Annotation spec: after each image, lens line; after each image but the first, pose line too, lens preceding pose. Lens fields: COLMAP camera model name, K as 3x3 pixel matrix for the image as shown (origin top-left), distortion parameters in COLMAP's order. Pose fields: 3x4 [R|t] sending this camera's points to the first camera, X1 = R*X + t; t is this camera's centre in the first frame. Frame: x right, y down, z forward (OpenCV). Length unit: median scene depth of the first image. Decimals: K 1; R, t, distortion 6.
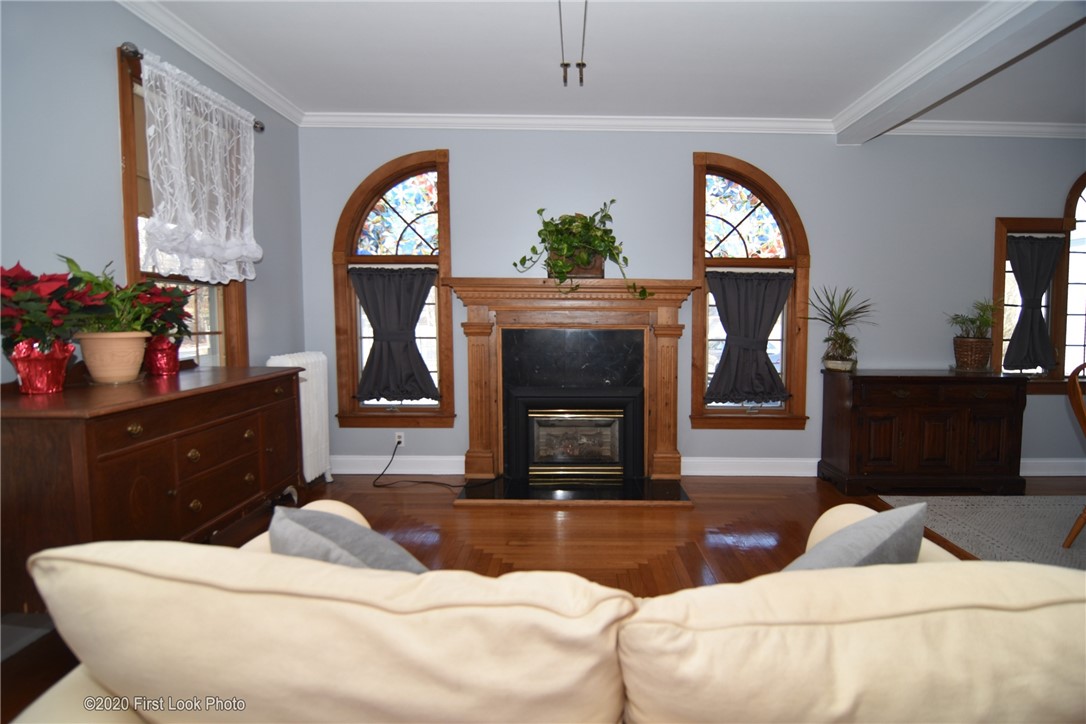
lens RADIAL K [[589.1, 0, 574.4], [0, 589.1, 363.2], [0, 0, 1]] dist [0.002754, -0.011590]
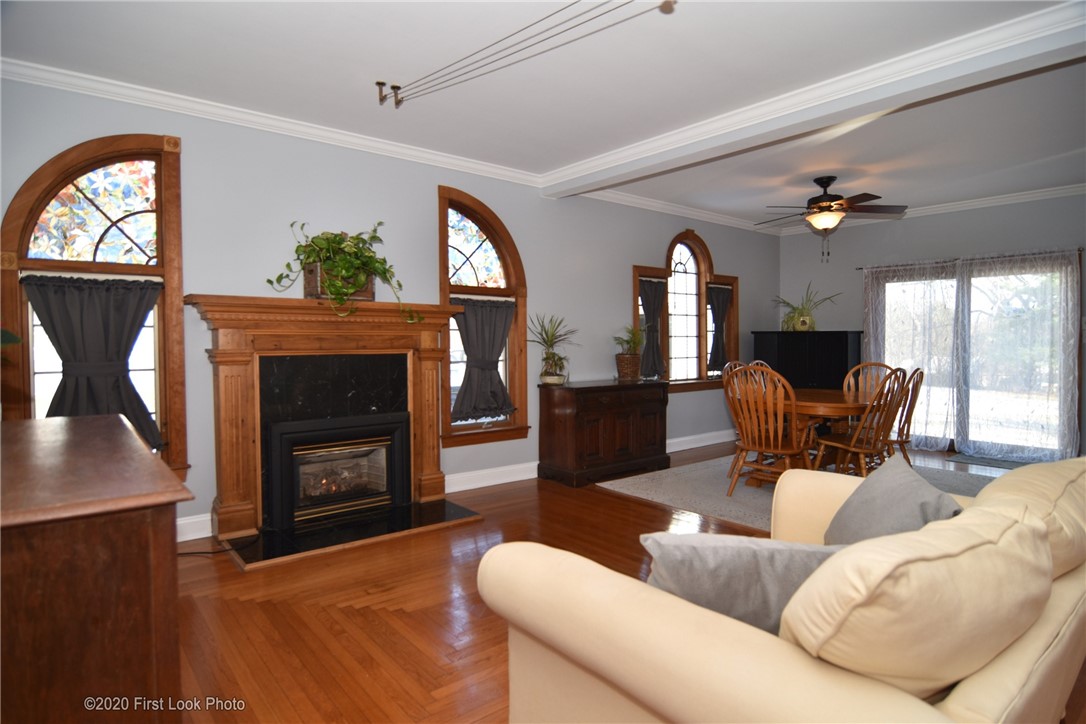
lens RADIAL K [[598.8, 0, 504.0], [0, 598.8, 356.8], [0, 0, 1]] dist [-0.001837, -0.006927]
pose [[0.799732, -0.024372, 0.599863, -0.351460], [0.054232, 0.998023, -0.031754, -0.009941], [-0.597903, 0.057927, 0.799472, 0.088240]]
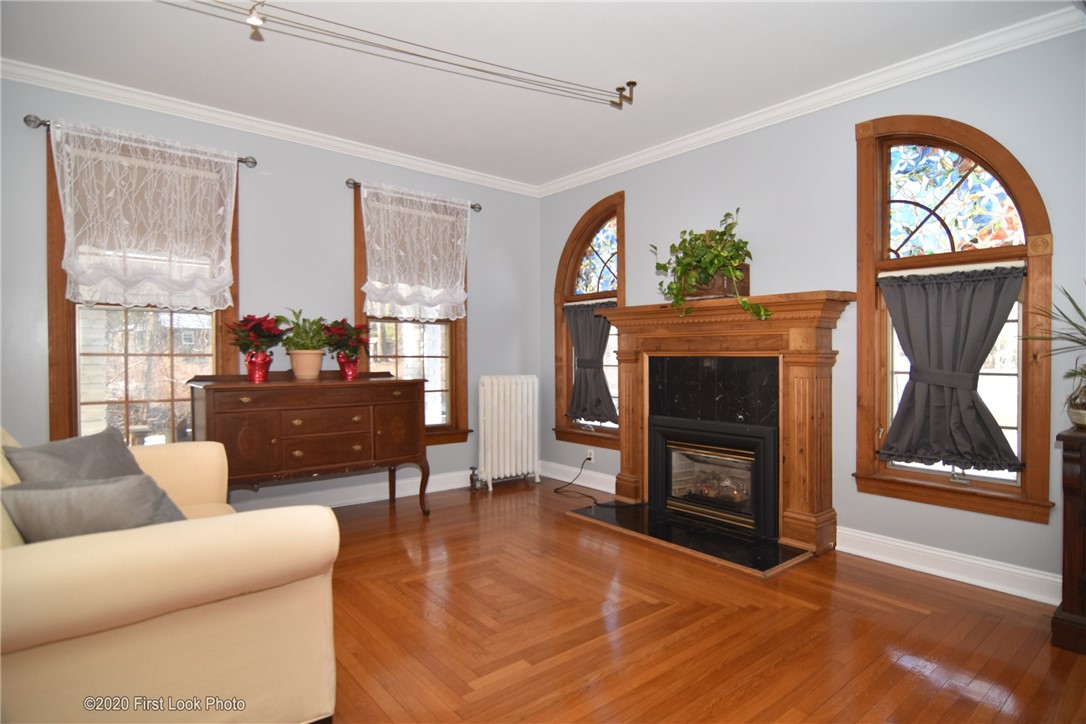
lens RADIAL K [[589.1, 0, 577.0], [0, 589.1, 376.2], [0, 0, 1]] dist [0.002754, -0.011590]
pose [[0.651966, 0.022061, -0.757928, 0.543661], [-0.063748, 0.997632, -0.025798, 0.009056], [0.755564, 0.065136, 0.651828, 0.249243]]
